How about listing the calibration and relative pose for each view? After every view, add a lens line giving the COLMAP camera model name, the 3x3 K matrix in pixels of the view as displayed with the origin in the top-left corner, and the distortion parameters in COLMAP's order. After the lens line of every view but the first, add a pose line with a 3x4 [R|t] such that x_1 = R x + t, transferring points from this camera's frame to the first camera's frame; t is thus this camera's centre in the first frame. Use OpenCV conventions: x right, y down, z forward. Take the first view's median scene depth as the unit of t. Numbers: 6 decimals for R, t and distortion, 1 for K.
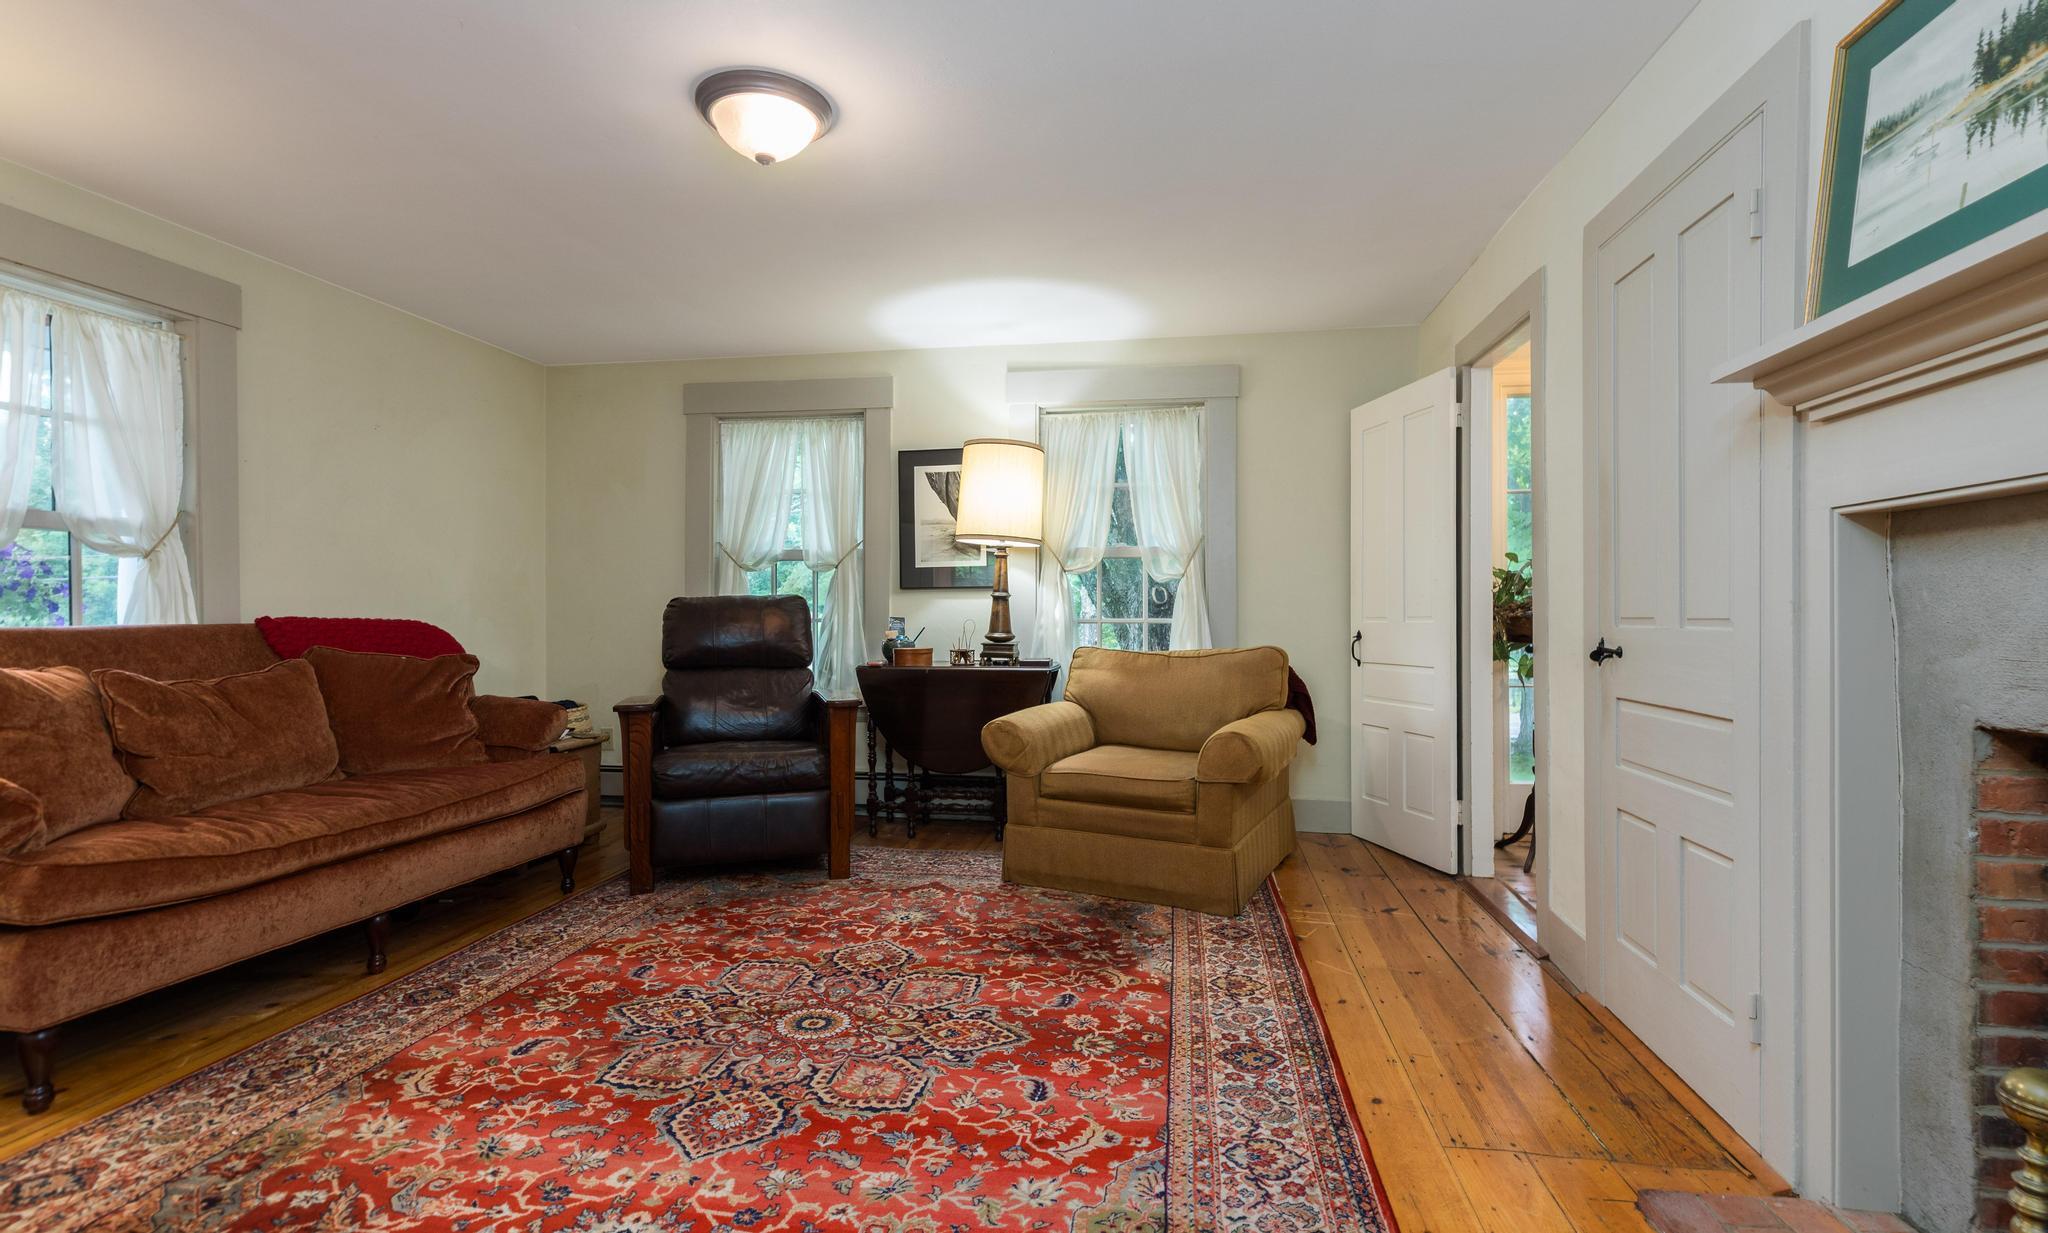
lens RADIAL K [[980.8, 0, 1020.1], [0, 980.8, 610.0], [0, 0, 1]] dist [0.004386, -0.001731]
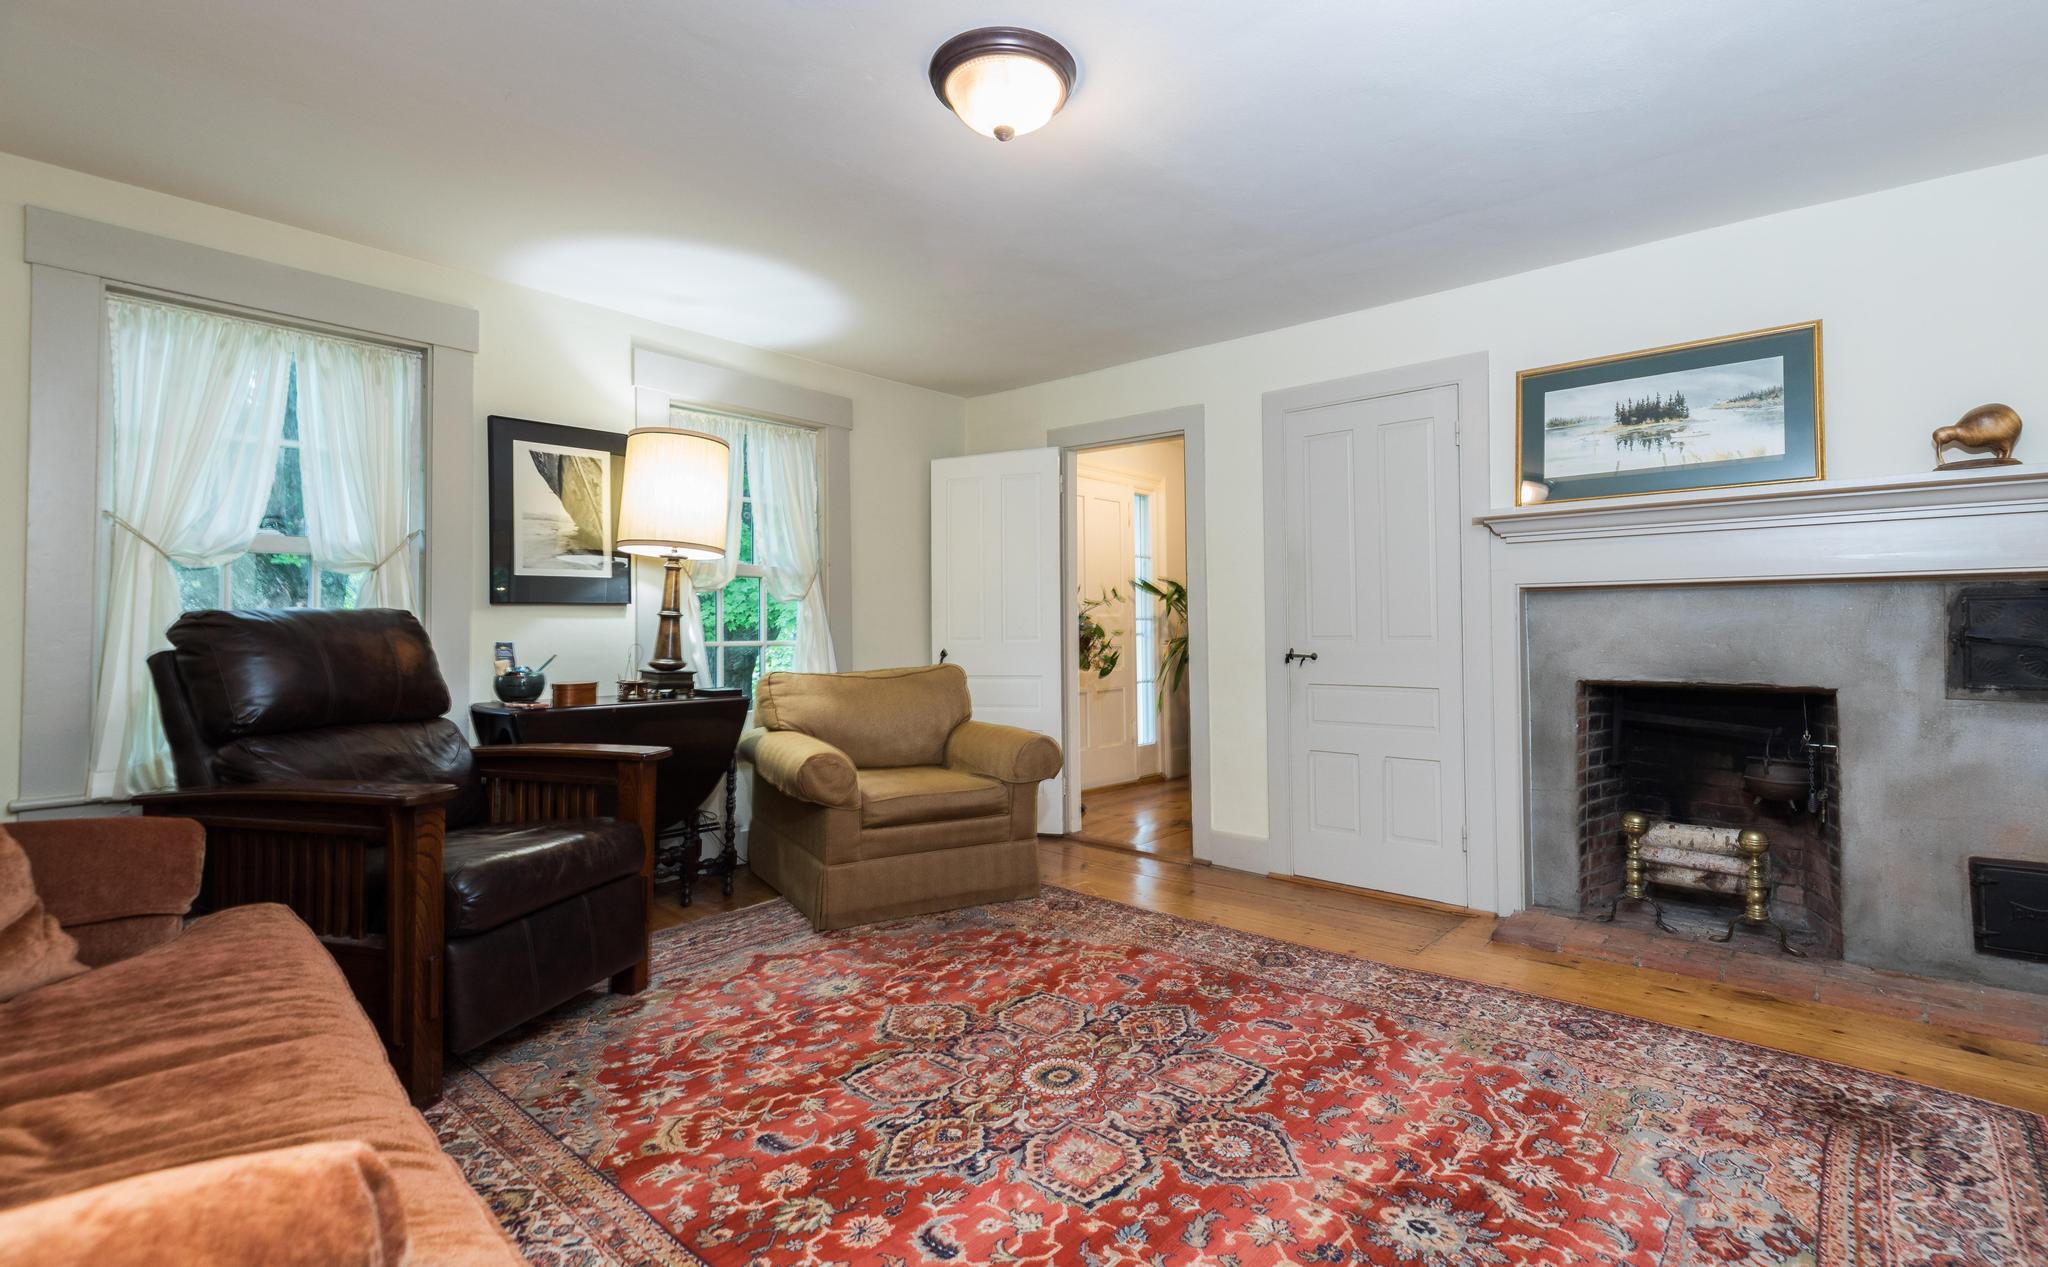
lens RADIAL K [[984.4, 0, 1015.3], [0, 984.4, 598.2], [0, 0, 1]] dist [0.010858, -0.002829]
pose [[0.513269, 0.029117, 0.857734, -0.899732], [0.000132, 0.999422, -0.034006, -0.000360], [-0.858228, 0.017567, 0.512968, 0.470036]]
